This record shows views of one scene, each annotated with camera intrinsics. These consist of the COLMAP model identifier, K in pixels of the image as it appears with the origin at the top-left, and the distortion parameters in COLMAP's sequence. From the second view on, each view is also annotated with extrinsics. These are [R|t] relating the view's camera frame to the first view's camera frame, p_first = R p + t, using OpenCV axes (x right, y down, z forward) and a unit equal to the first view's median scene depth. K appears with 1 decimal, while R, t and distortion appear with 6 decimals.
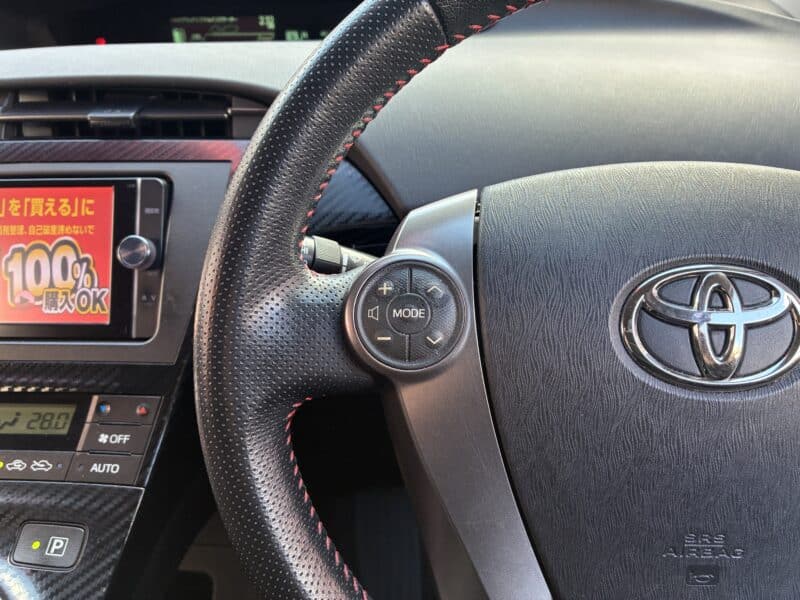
lens RADIAL K [[614.5, 0, 400.0], [0, 614.5, 300.0], [0, 0, 1]] dist [0.006383, -0.006622]
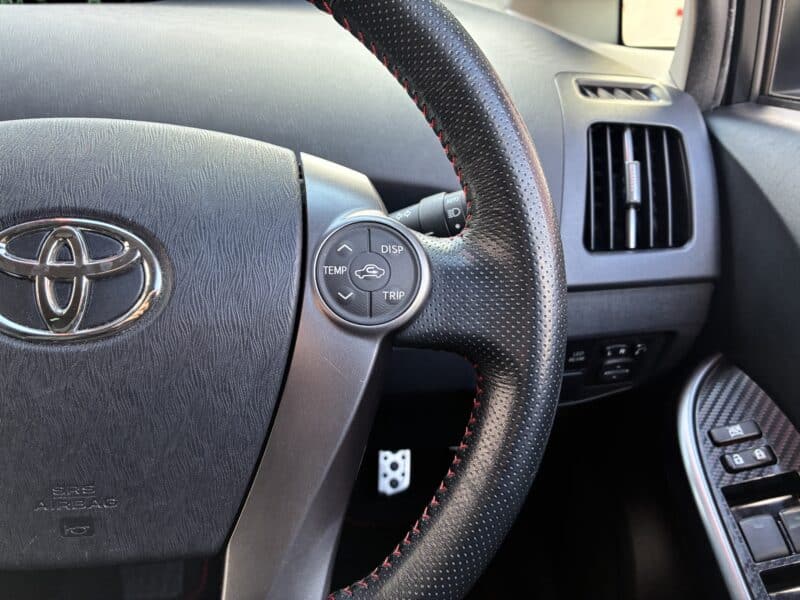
lens RADIAL K [[617.0, 0, 400.0], [0, 617.0, 300.0], [0, 0, 1]] dist [0.016485, -0.000569]
pose [[0.986822, -0.020589, 0.160494, 0.558031], [0.017928, 0.999677, 0.018014, 0.043244], [-0.160813, -0.014899, 0.986872, -0.054315]]
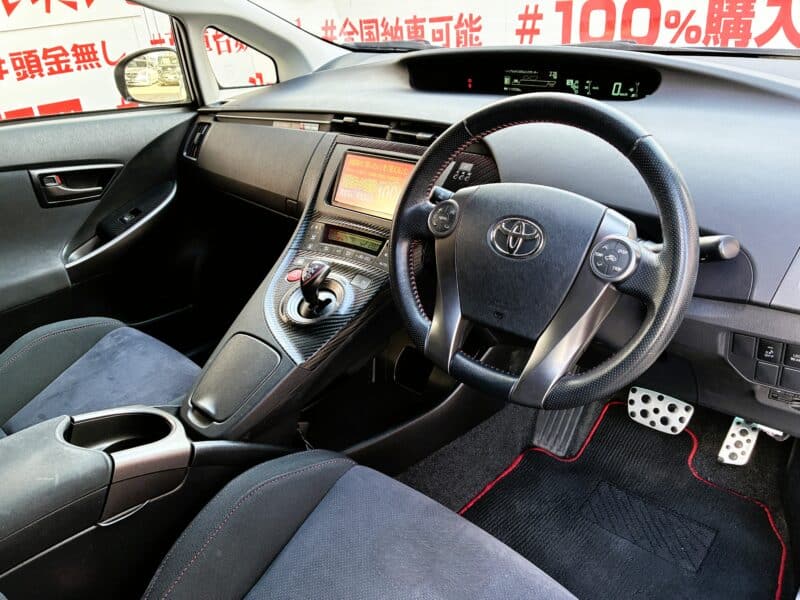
lens RADIAL K [[614.5, 0, 400.0], [0, 614.5, 300.0], [0, 0, 1]] dist [0.006383, -0.006622]
pose [[0.769464, 0.261736, -0.582596, 1.248901], [-0.232975, 0.964346, 0.125538, 0.059794], [0.594682, 0.039133, 0.803008, -1.195941]]
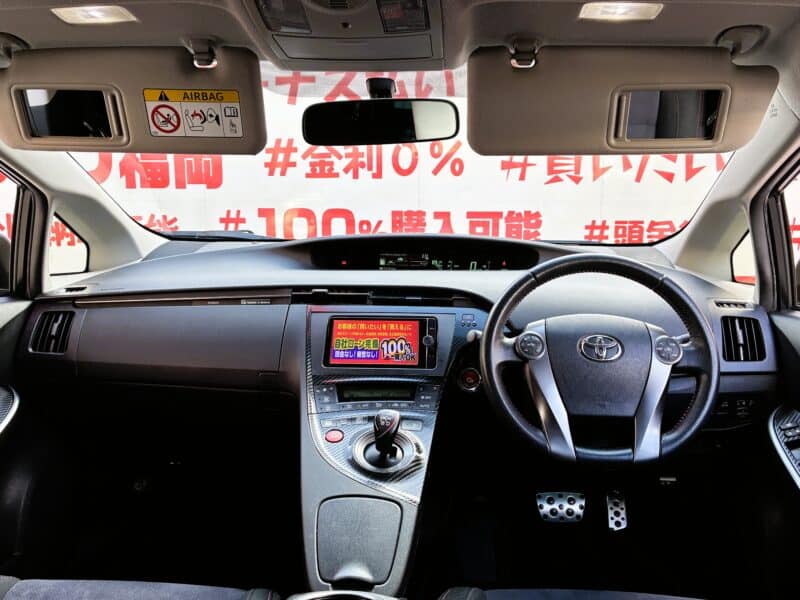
lens RADIAL K [[662.5, 0, 400.0], [0, 662.5, 300.0], [0, 0, 1]] dist [0.003857, -0.003700]
pose [[0.999556, 0.029035, -0.006742, -0.588749], [-0.029750, 0.957781, -0.285956, 0.717589], [-0.001845, 0.286030, 0.958219, -2.370002]]
